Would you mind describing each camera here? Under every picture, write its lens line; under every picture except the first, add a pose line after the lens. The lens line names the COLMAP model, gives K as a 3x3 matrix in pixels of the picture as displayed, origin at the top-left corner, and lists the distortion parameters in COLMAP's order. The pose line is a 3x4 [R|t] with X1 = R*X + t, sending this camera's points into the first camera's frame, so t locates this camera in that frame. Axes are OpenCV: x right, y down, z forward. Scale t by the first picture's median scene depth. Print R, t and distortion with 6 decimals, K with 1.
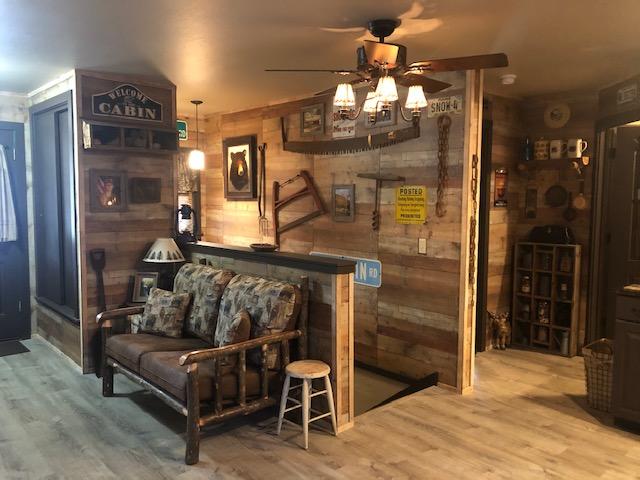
lens RADIAL K [[518.6, 0, 322.5], [0, 518.6, 238.6], [0, 0, 1]] dist [0.042289, -0.034780]
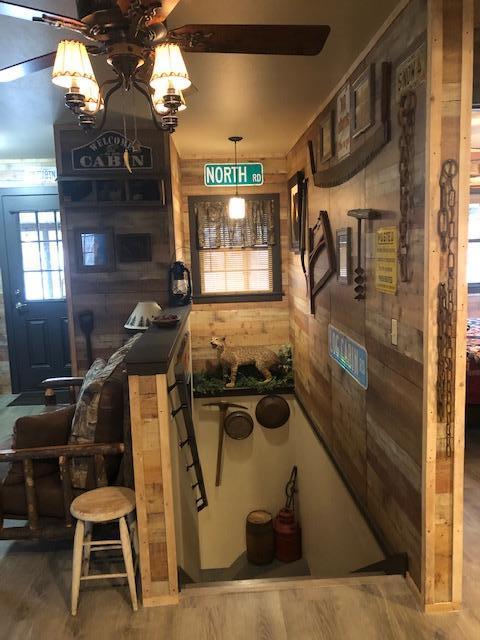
lens RADIAL K [[518.6, 0, 241.7], [0, 518.6, 321.9], [0, 0, 1]] dist [0.042289, -0.034780]
pose [[0.779400, 0.057130, -0.623917, 0.398076], [-0.015057, 0.997254, 0.072506, -0.034278], [0.626346, -0.047117, 0.778120, 0.426527]]
